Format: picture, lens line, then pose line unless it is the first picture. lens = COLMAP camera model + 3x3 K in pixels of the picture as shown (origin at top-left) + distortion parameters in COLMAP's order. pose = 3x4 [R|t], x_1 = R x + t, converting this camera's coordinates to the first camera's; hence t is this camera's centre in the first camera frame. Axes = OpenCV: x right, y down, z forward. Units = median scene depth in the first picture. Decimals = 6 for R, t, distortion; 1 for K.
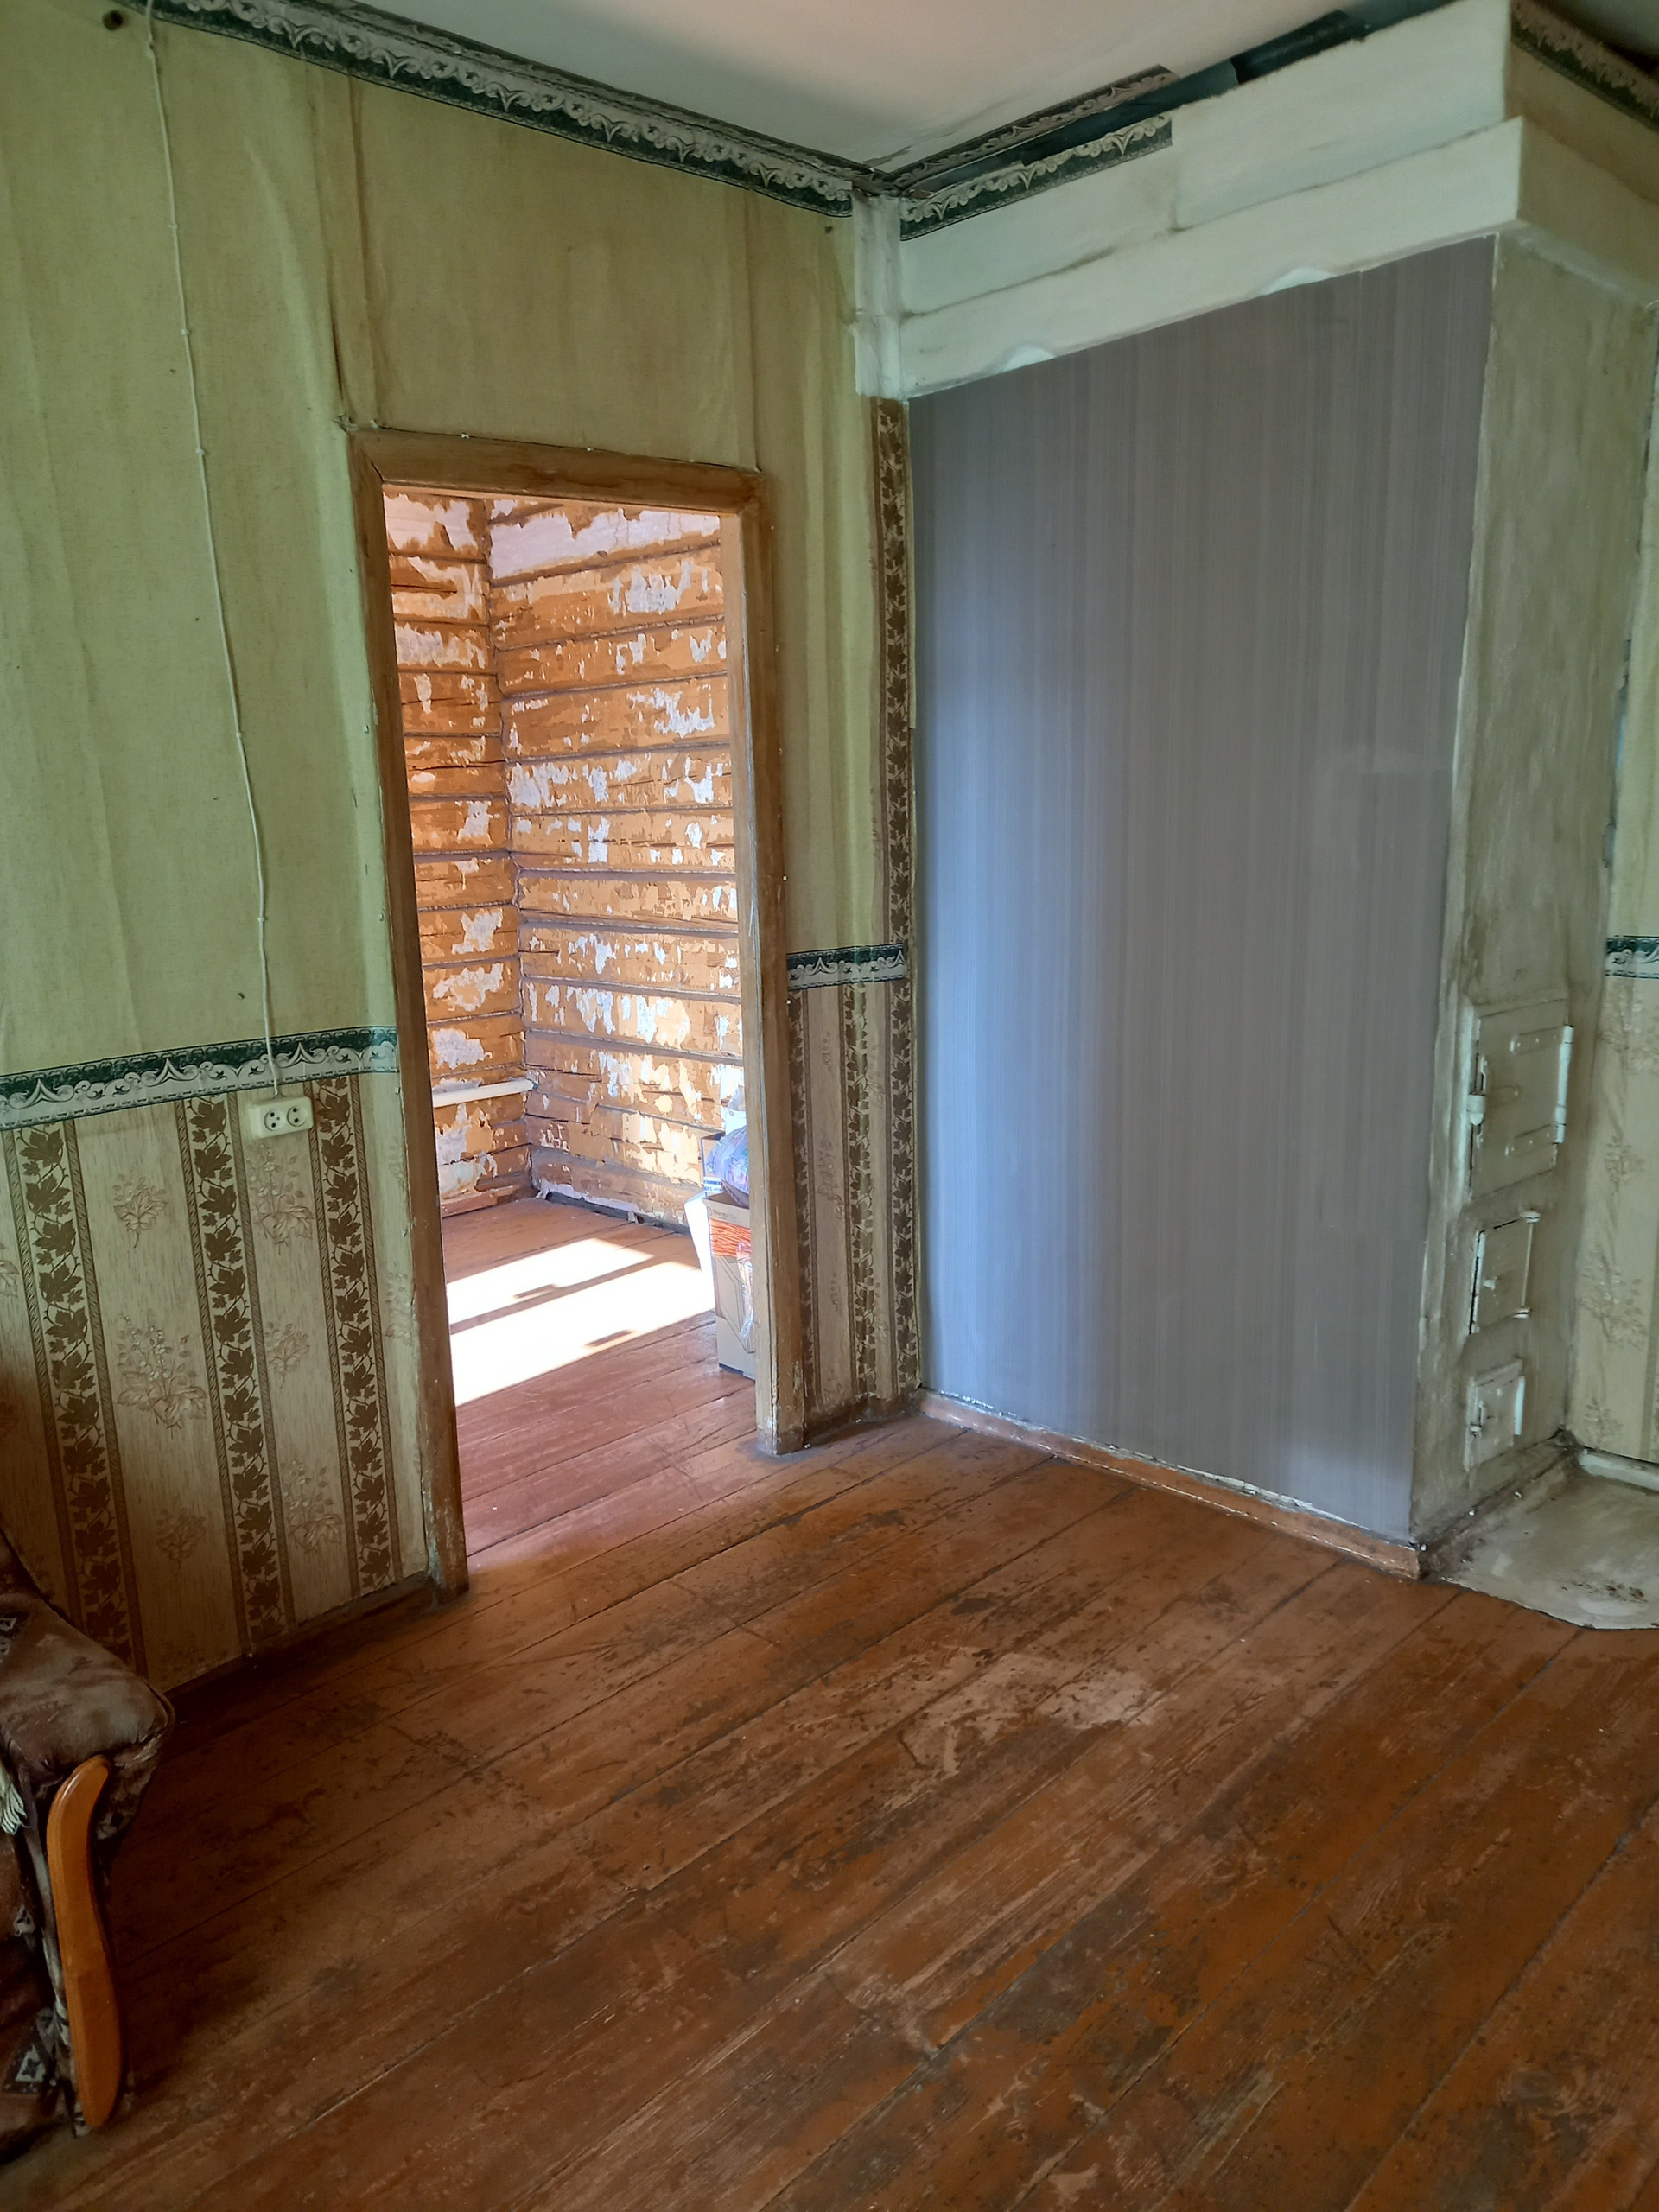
lens RADIAL K [[1607.7, 0, 833.1], [0, 1607.7, 1100.7], [0, 0, 1]] dist [0.095686, -0.006777]
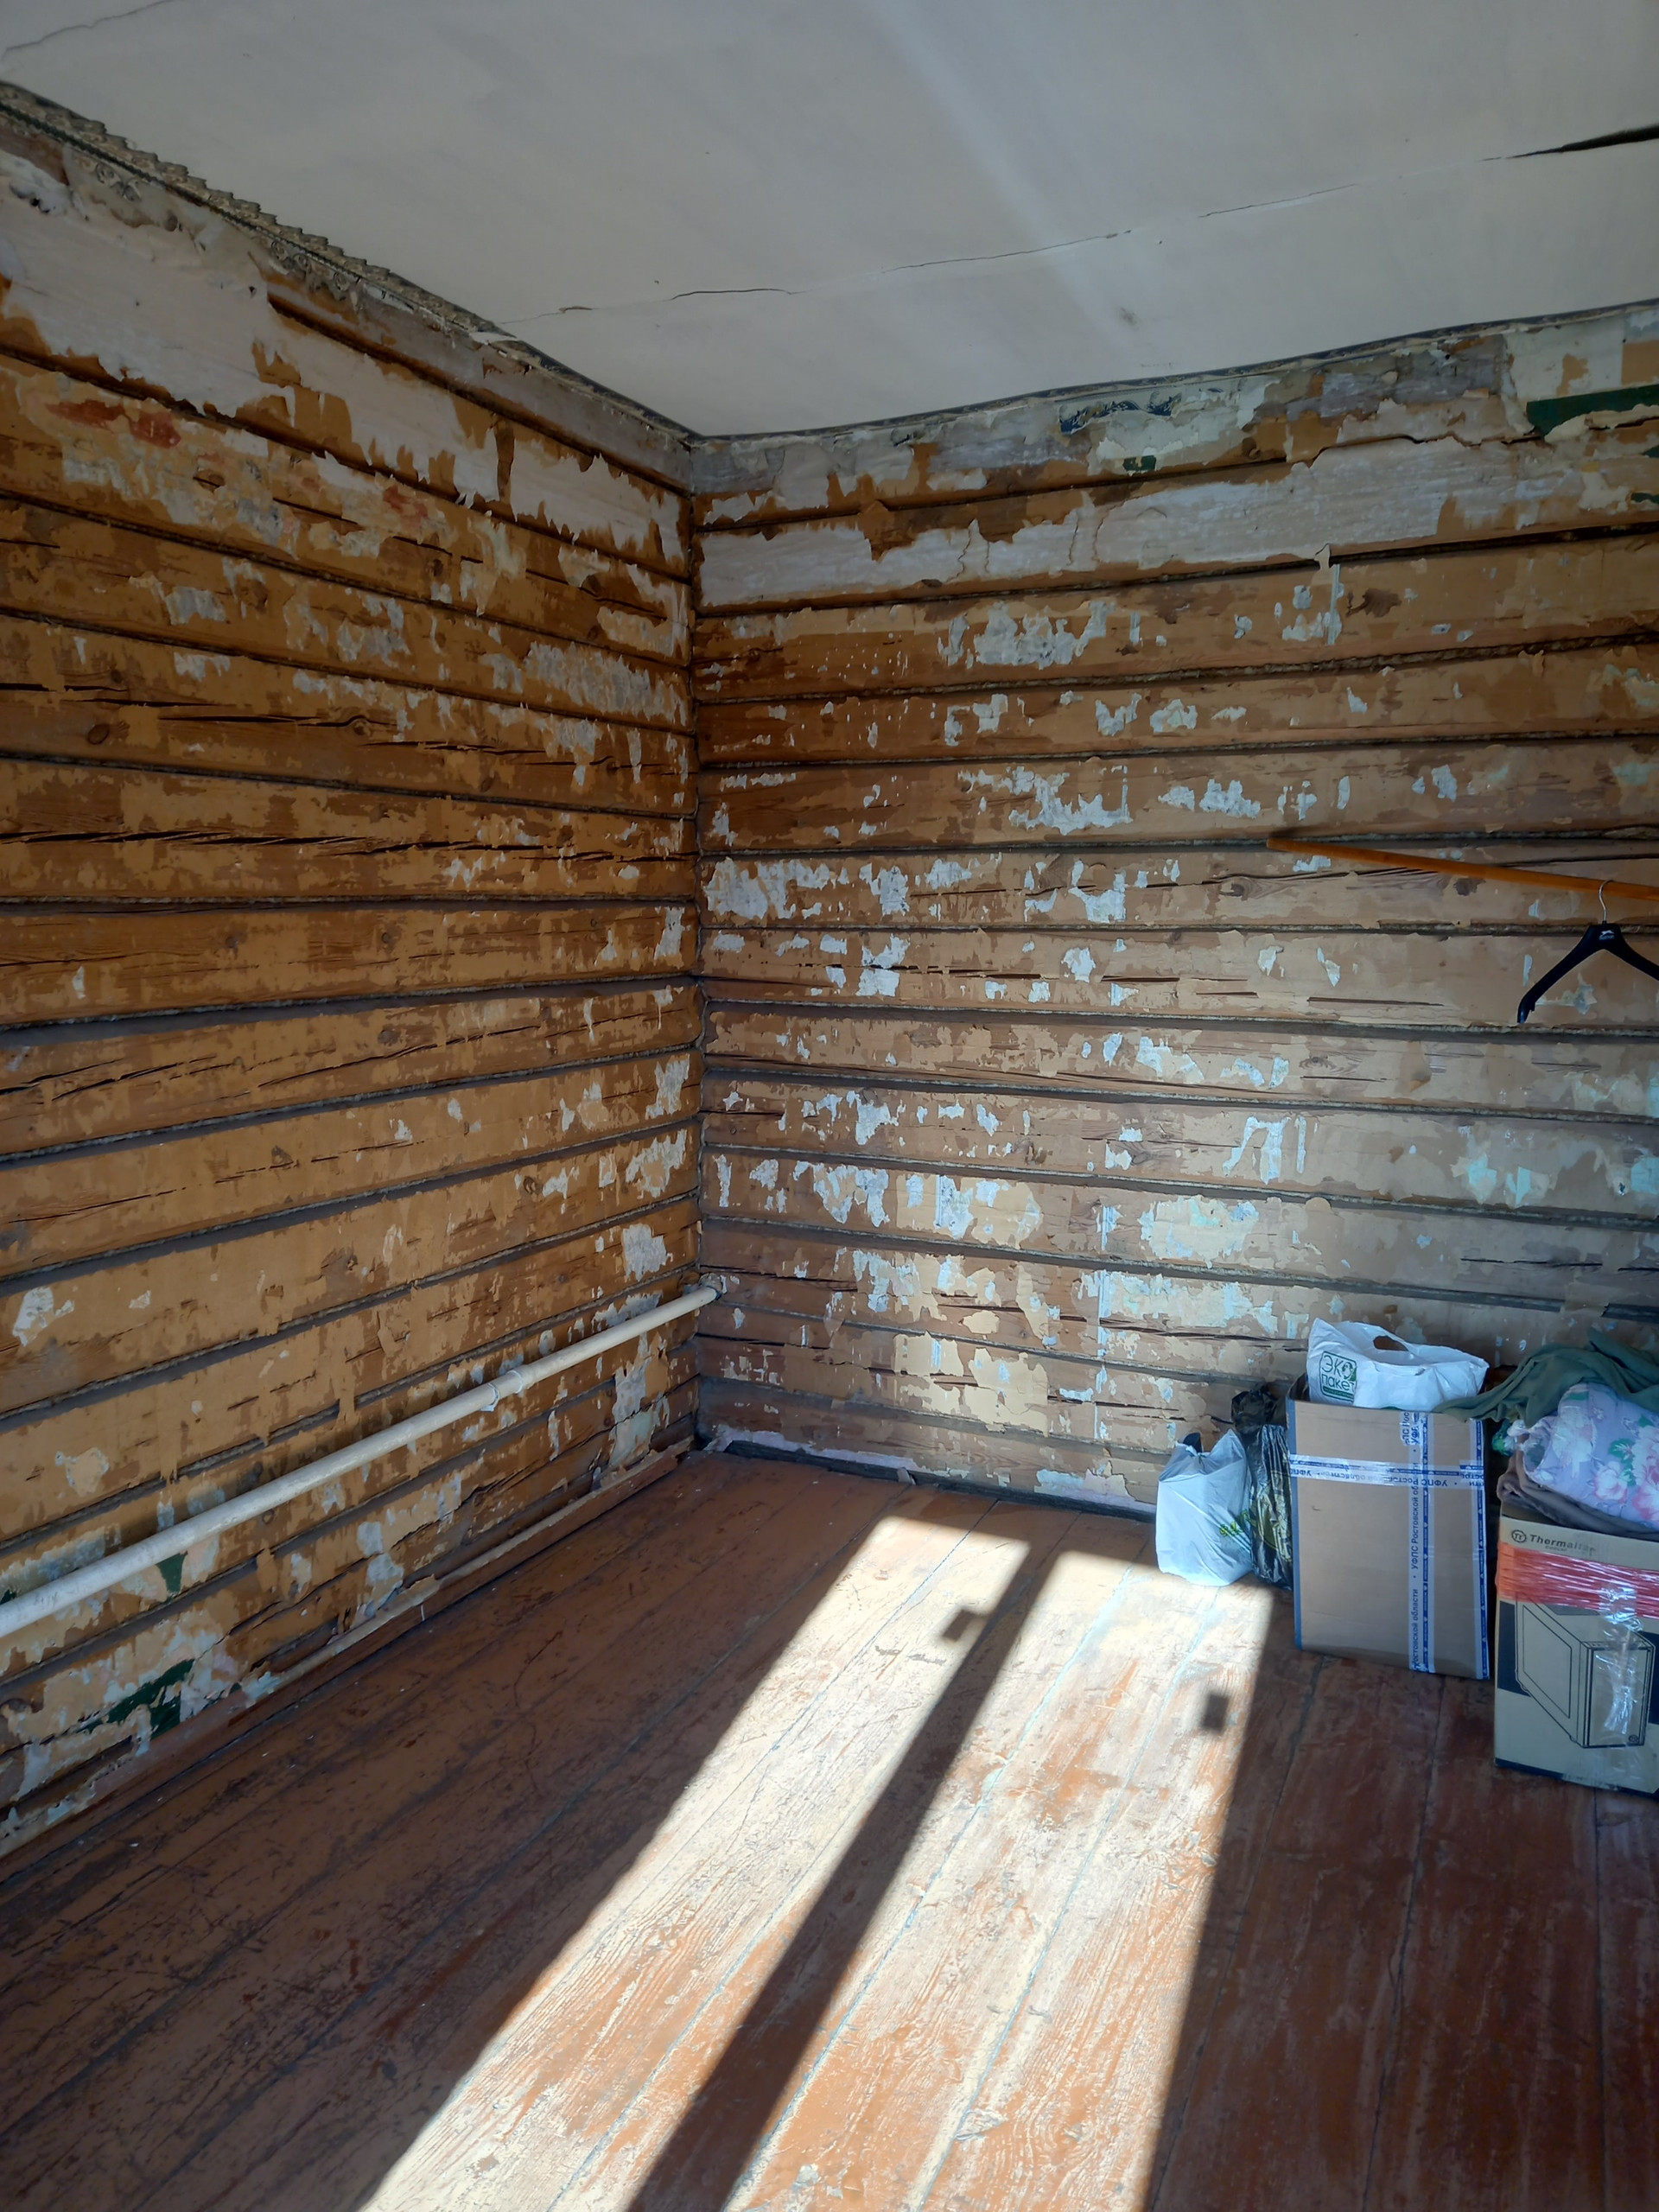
lens RADIAL K [[1607.7, 0, 836.7], [0, 1607.7, 1116.9], [0, 0, 1]] dist [0.095686, -0.006777]
pose [[0.937739, -0.008515, 0.347237, -0.416455], [0.027526, 0.998377, -0.049854, -0.056309], [-0.346249, 0.056308, 0.936451, 0.321828]]
